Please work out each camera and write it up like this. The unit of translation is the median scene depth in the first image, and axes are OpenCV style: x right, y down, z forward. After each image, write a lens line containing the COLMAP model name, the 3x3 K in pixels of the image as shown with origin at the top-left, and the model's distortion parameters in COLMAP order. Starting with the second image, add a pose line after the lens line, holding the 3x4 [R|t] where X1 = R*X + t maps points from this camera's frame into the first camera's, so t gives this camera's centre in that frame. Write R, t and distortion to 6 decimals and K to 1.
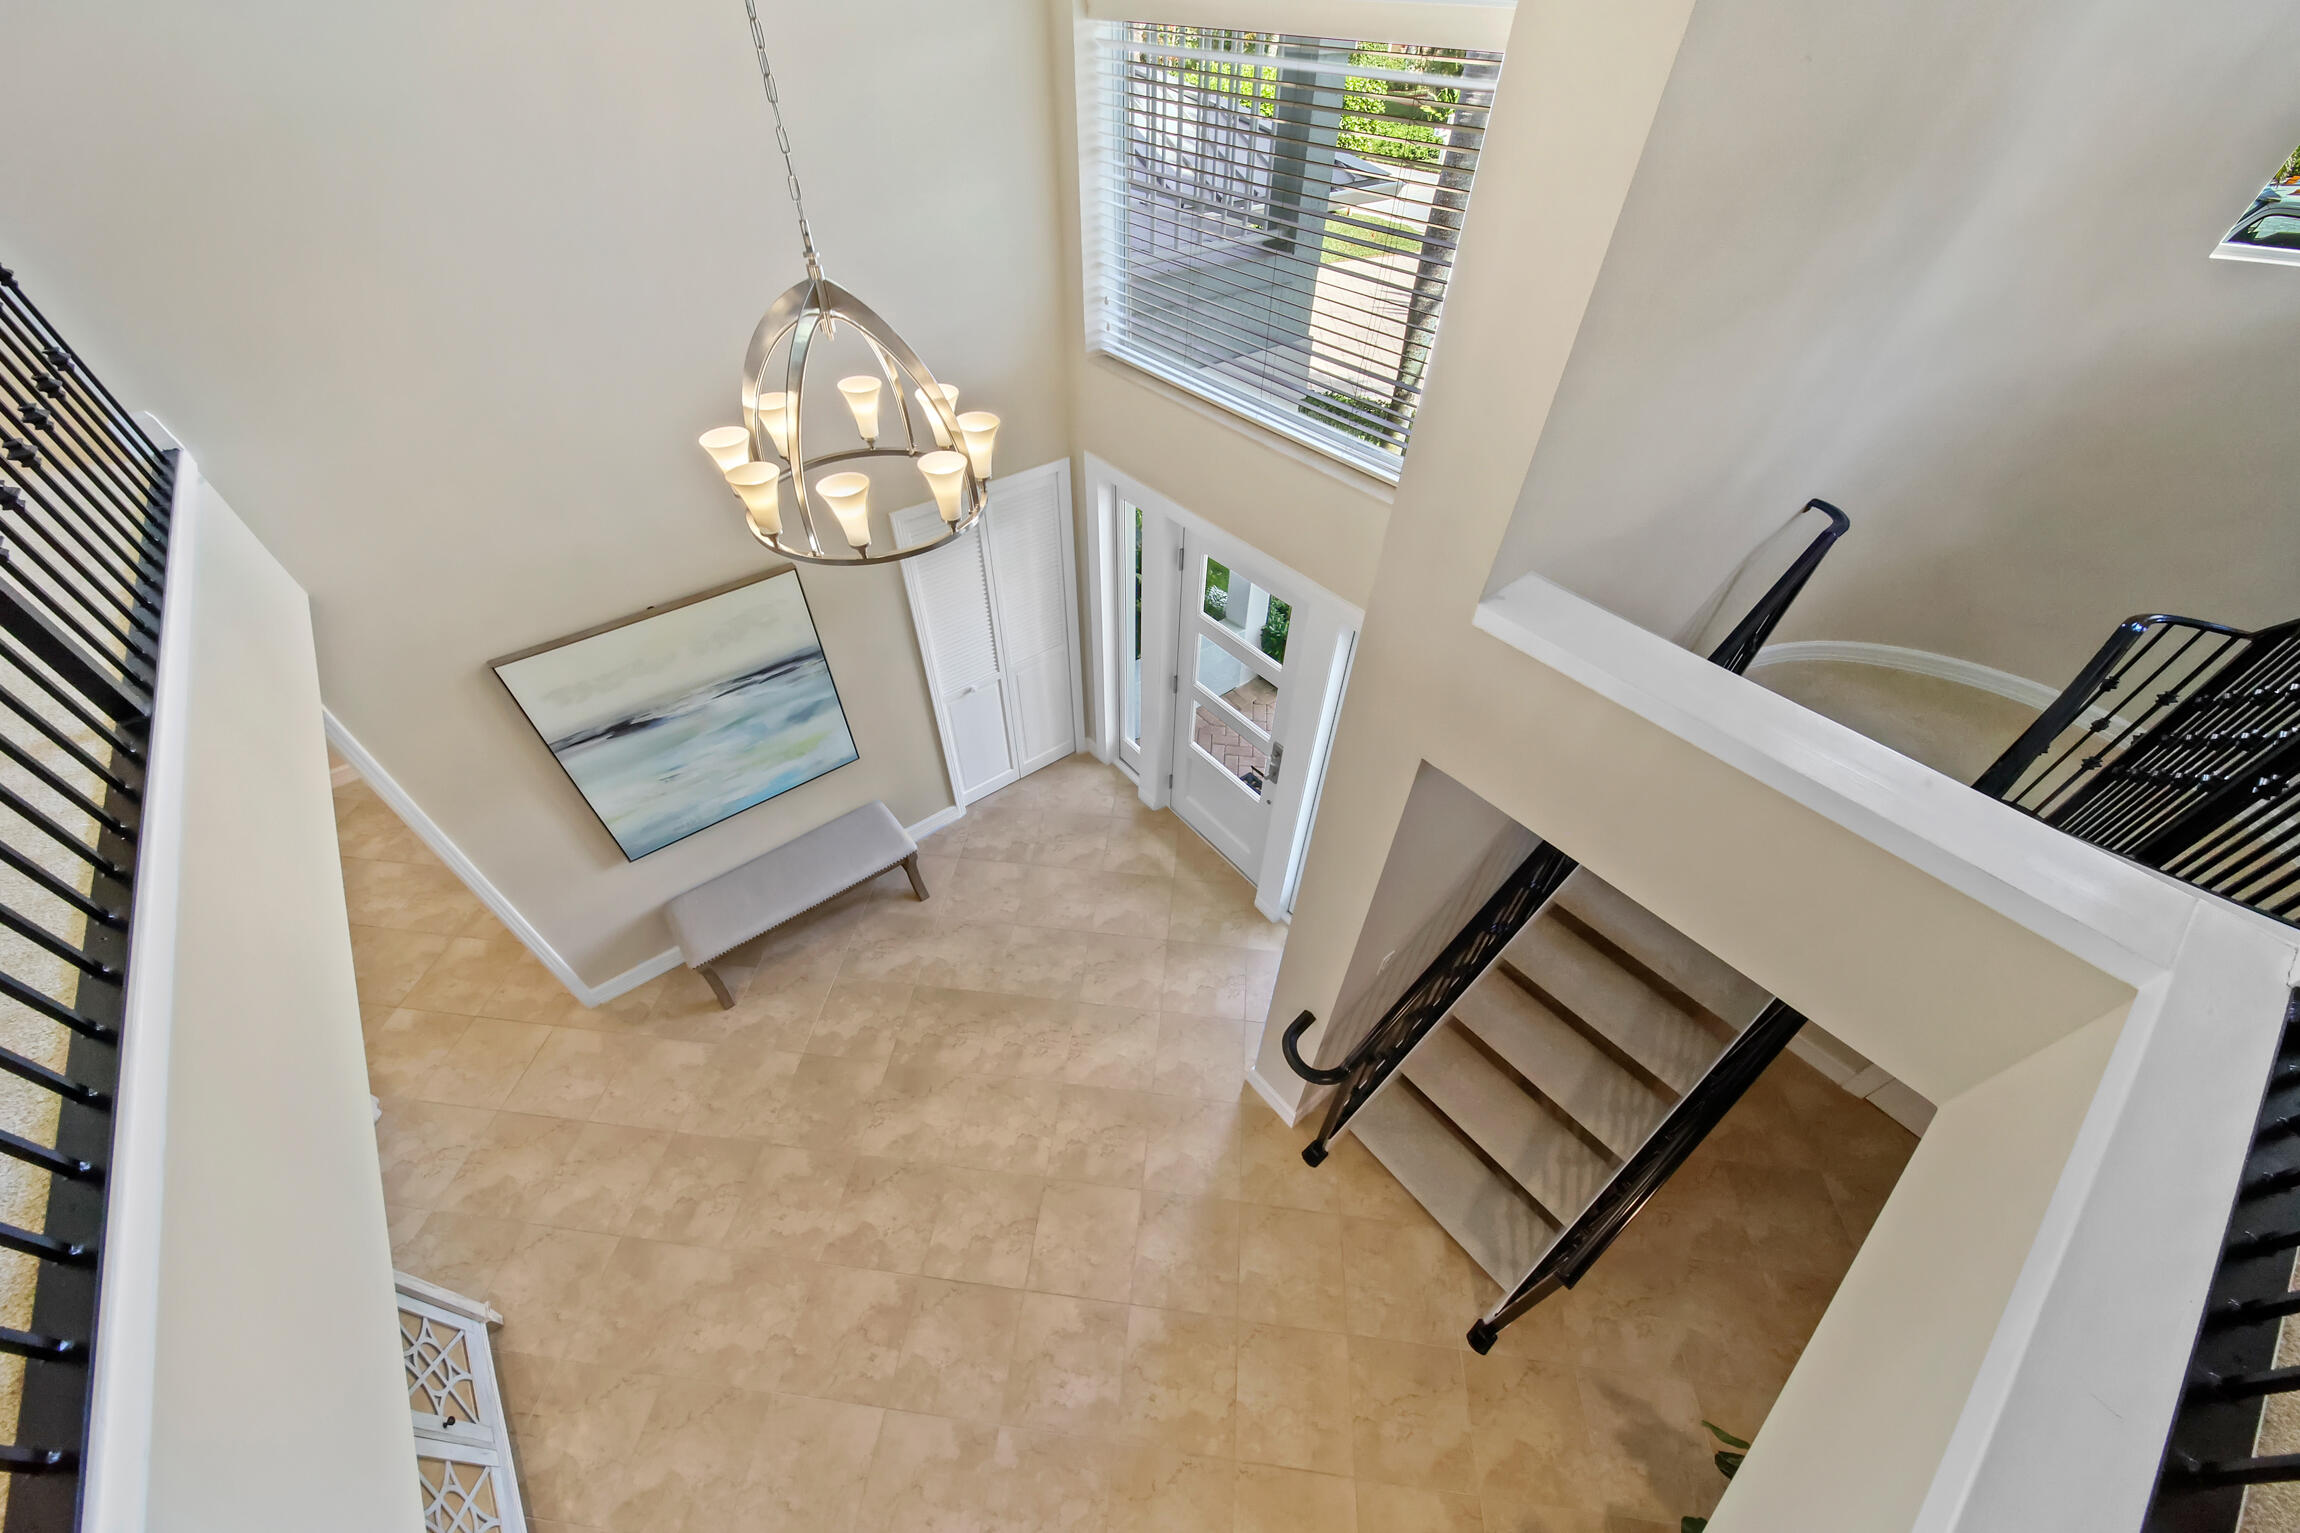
lens RADIAL K [[813.8, 0, 1150.0], [0, 813.8, 766.5], [0, 0, 1]] dist [-0.002824, -0.000233]
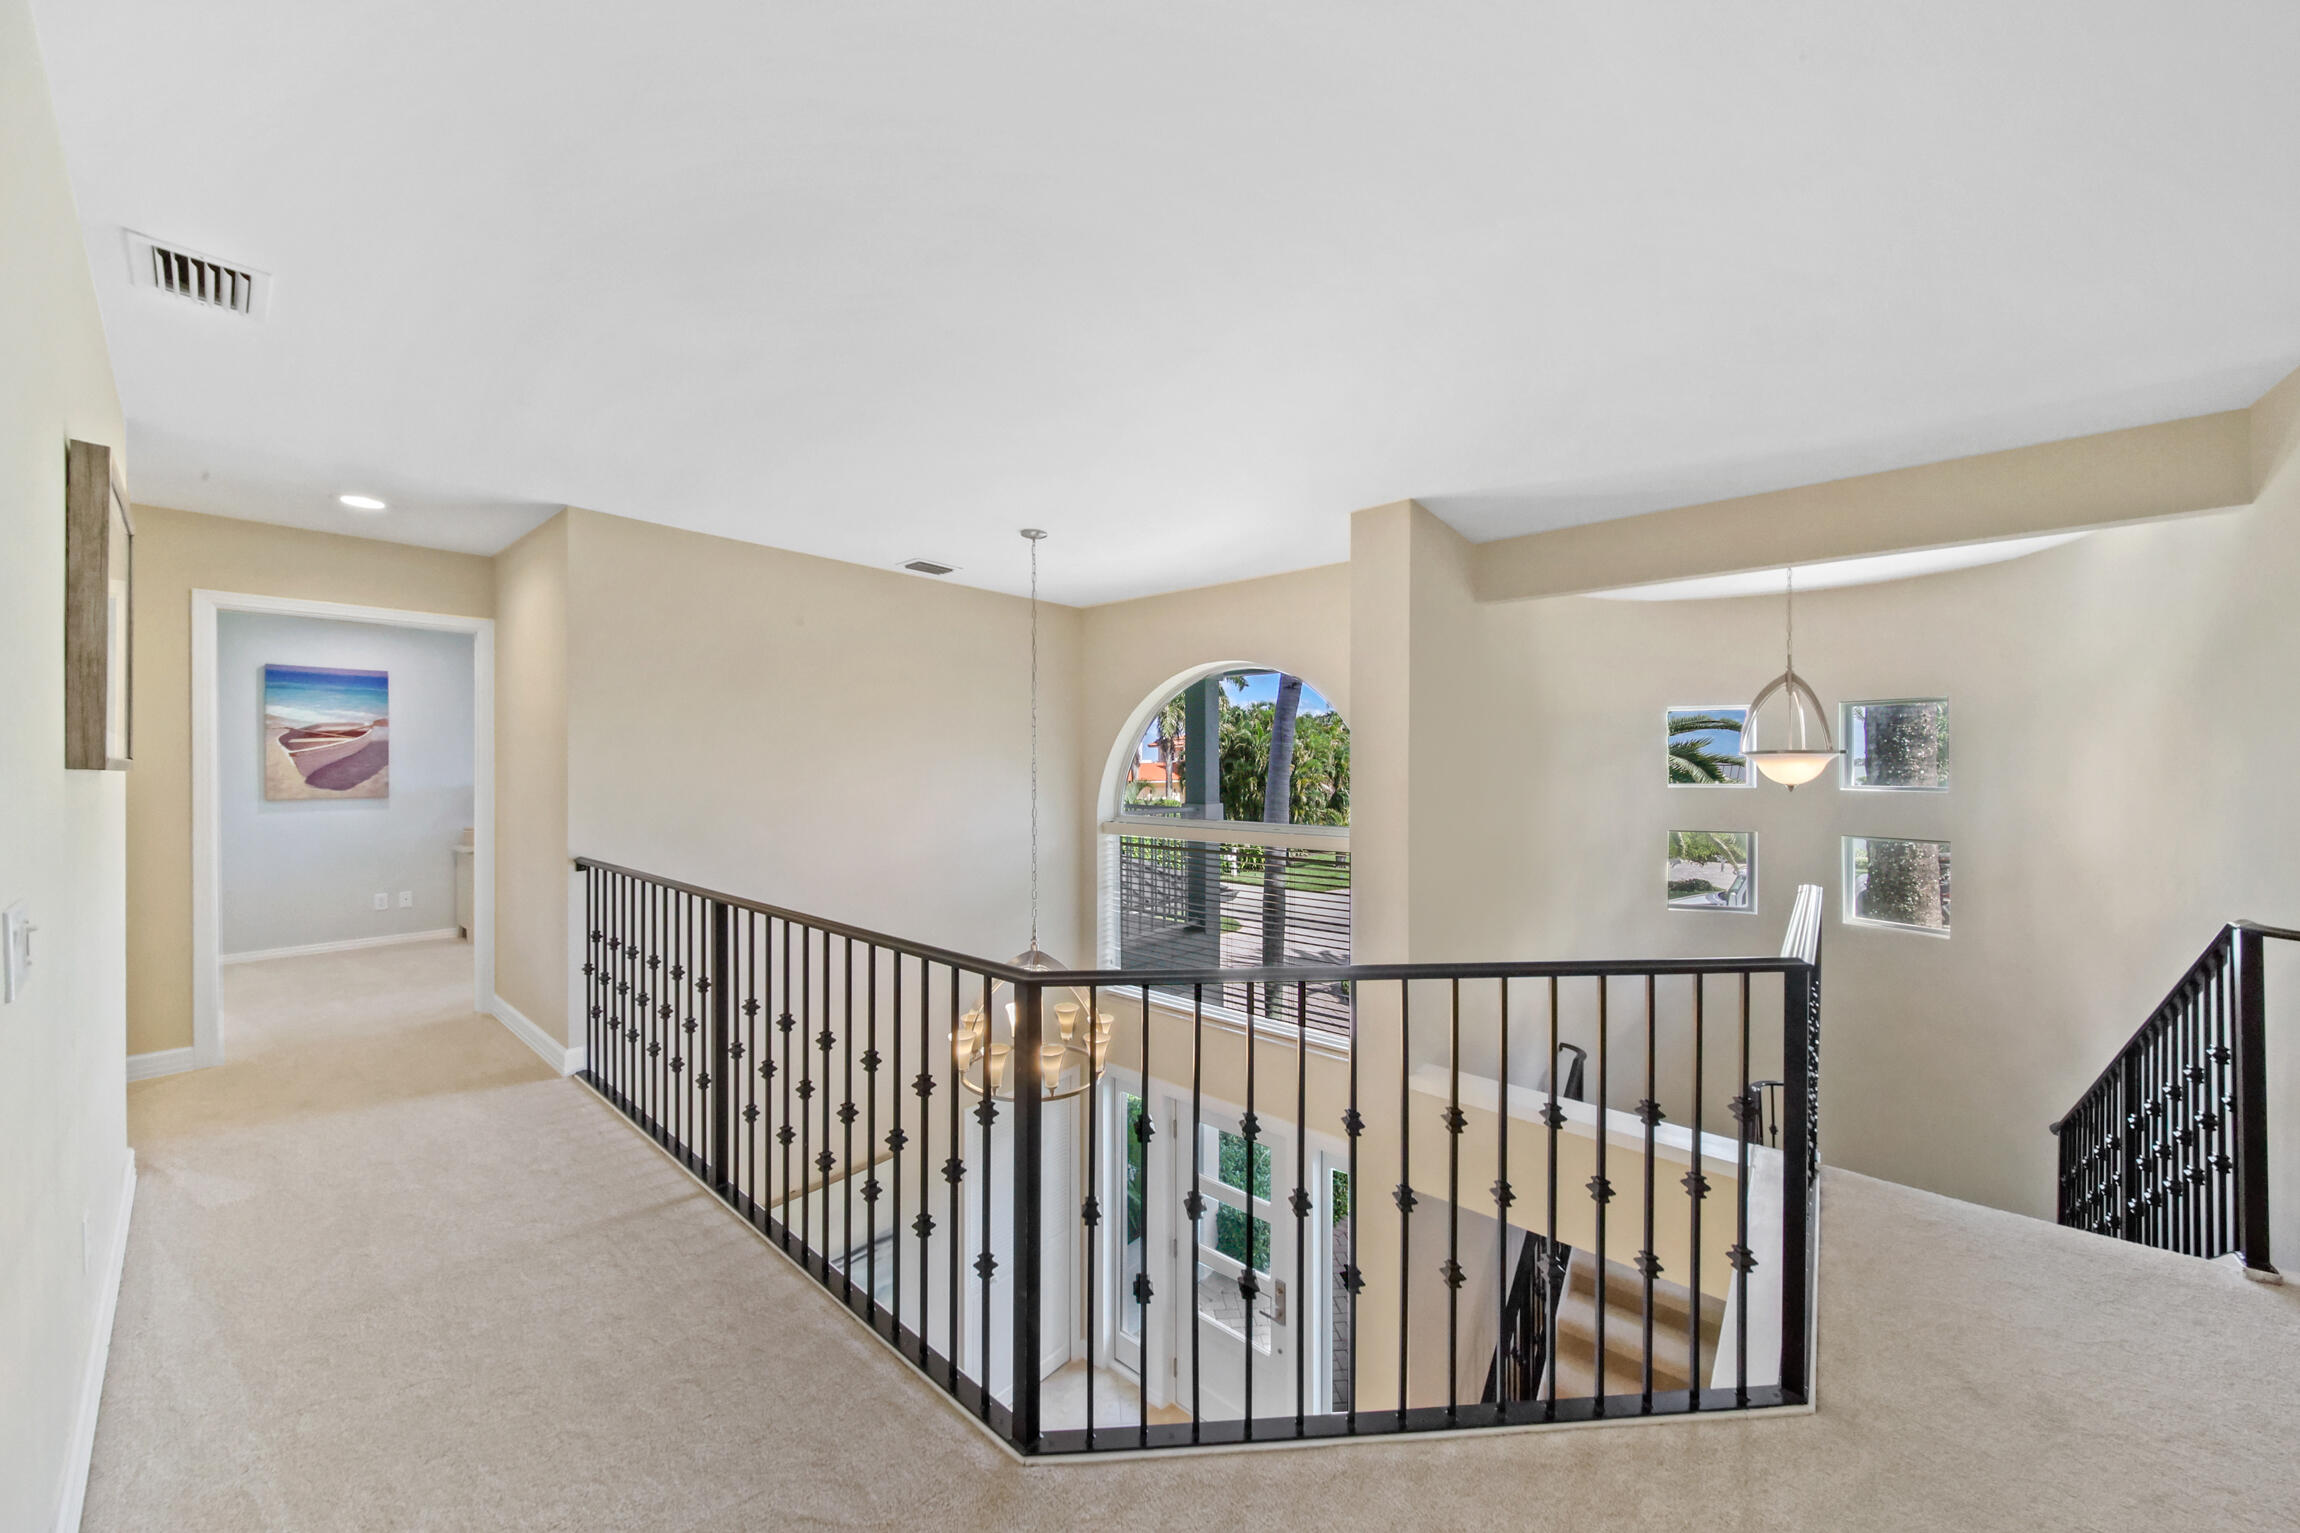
lens RADIAL K [[813.8, 0, 1150.0], [0, 813.8, 766.5], [0, 0, 1]] dist [-0.002824, -0.000233]
pose [[0.980390, -0.019816, 0.196070, -0.264907], [0.151768, 0.710574, -0.687059, 0.250744], [-0.125707, 0.703343, 0.699647, -0.381860]]
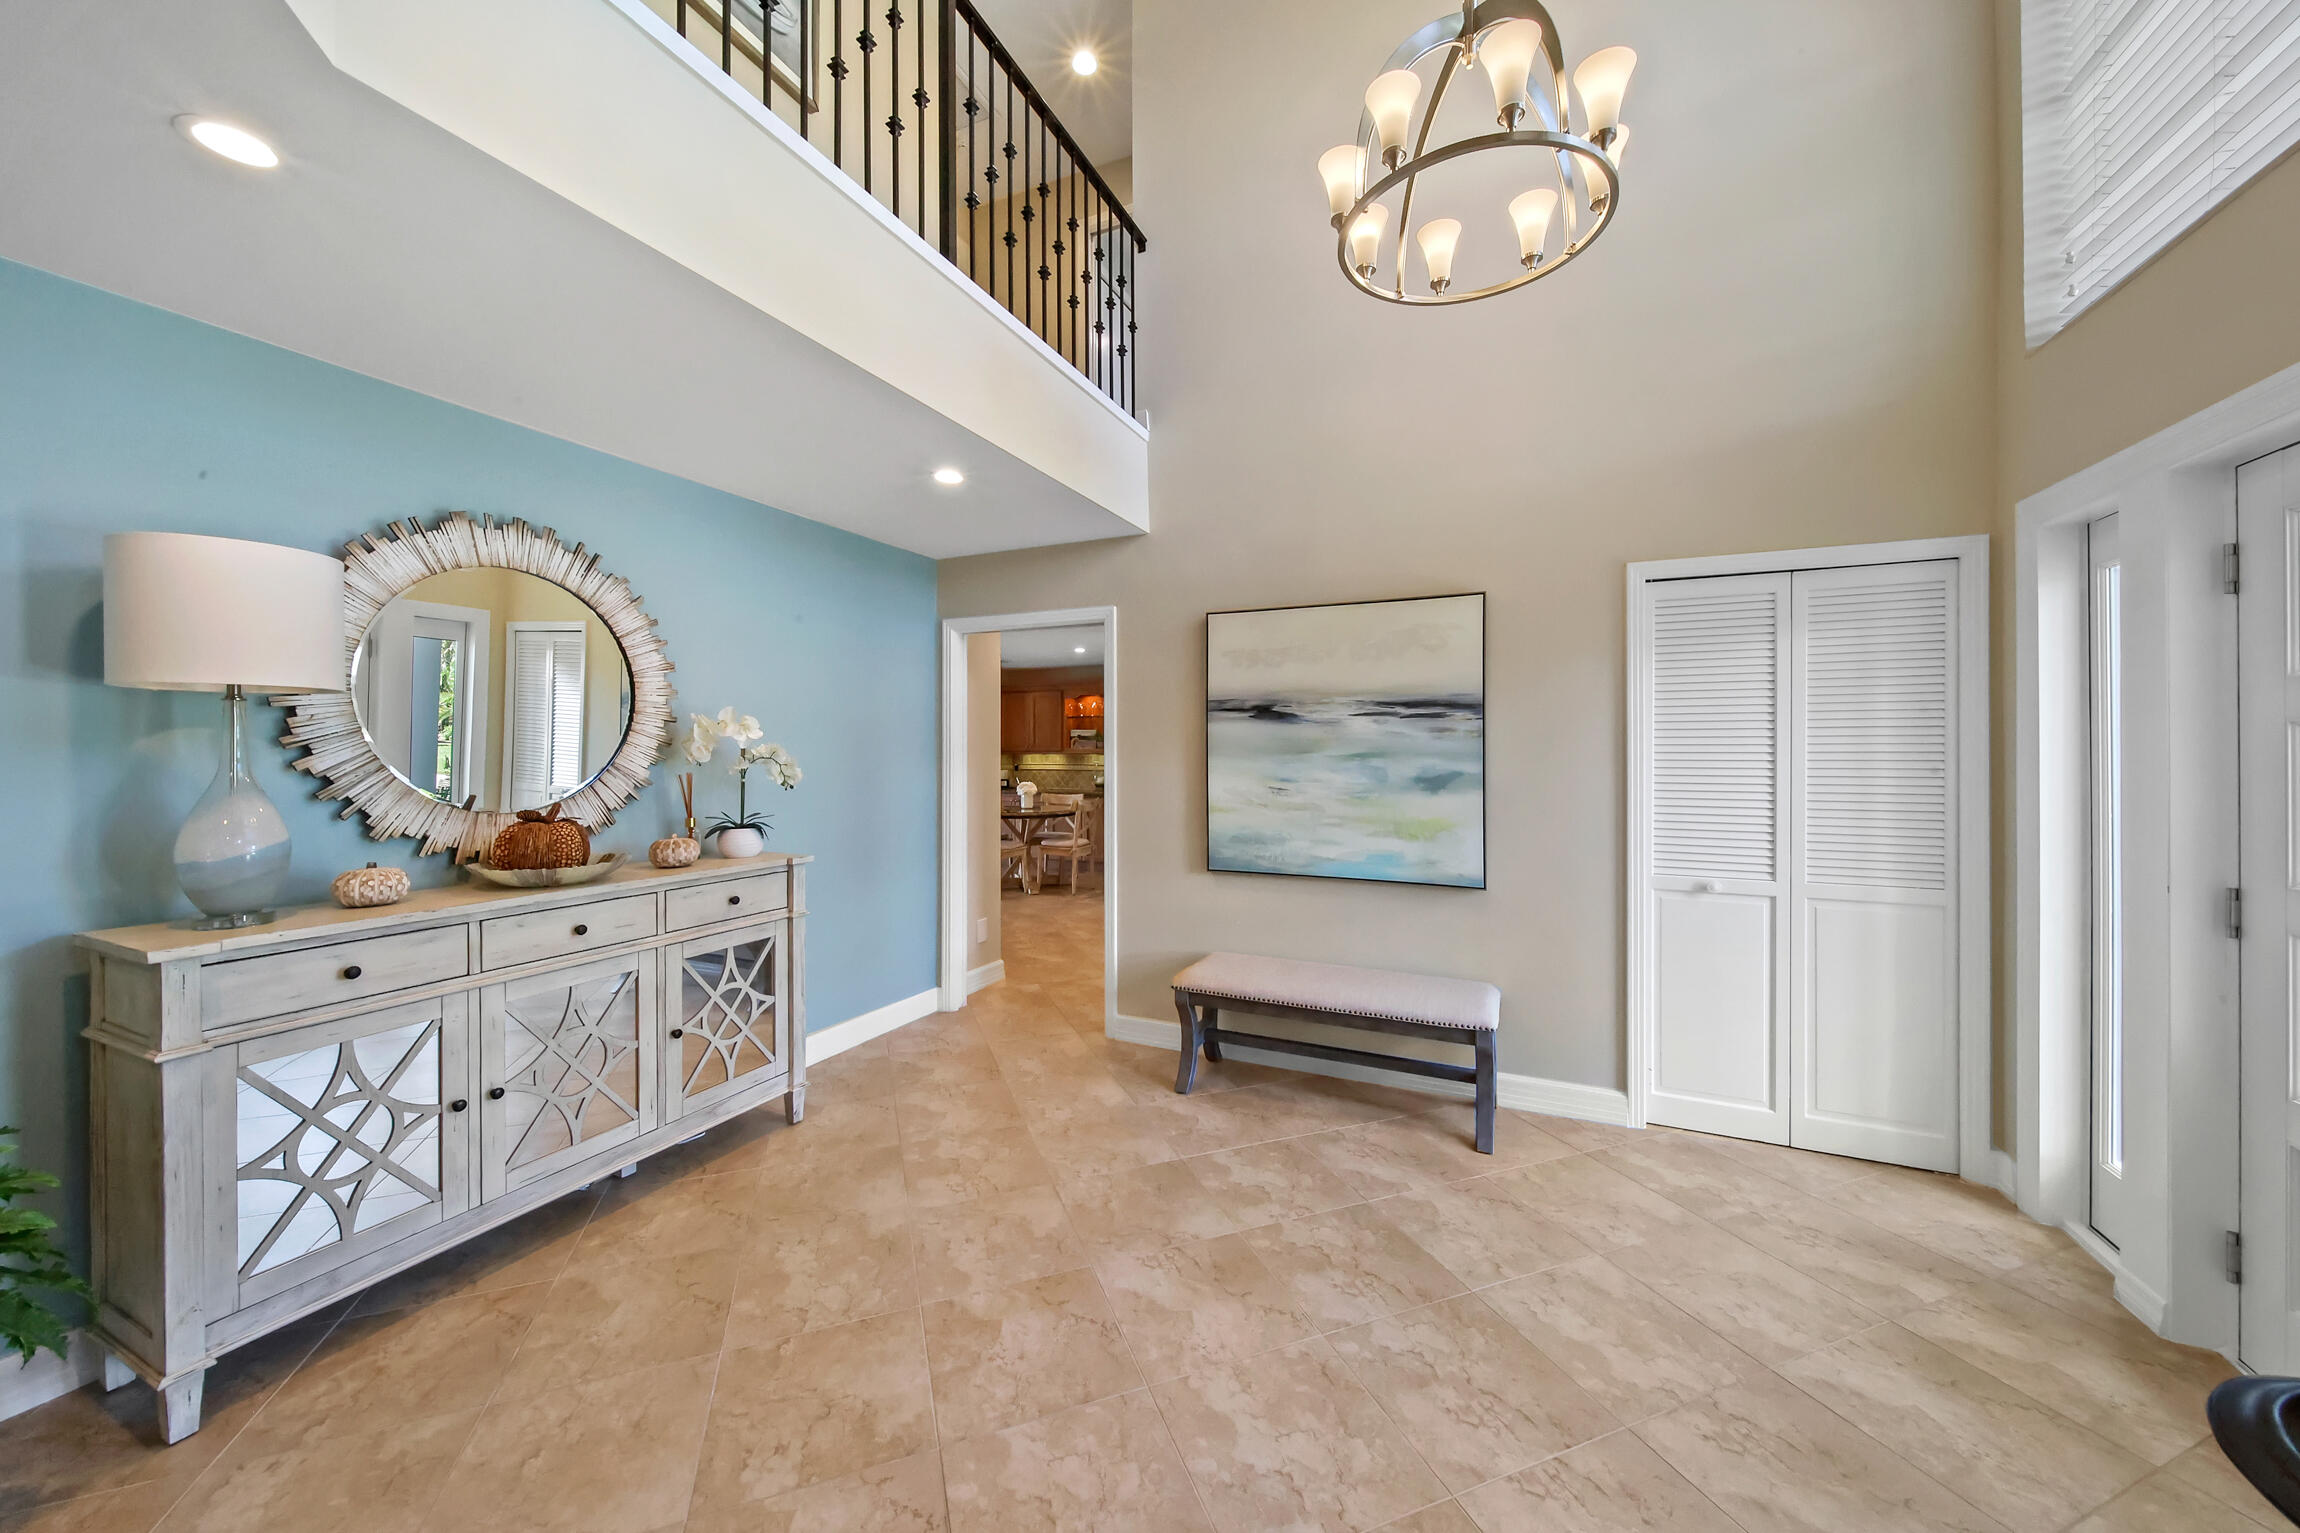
lens RADIAL K [[807.6, 0, 1149.3], [0, 807.6, 736.1], [0, 0, 1]] dist [-0.002721, -0.000350]
pose [[0.448100, -0.021784, -0.893718, 0.176259], [-0.629903, 0.701698, -0.332930, 0.368088], [0.634373, 0.712141, 0.300709, 0.568369]]
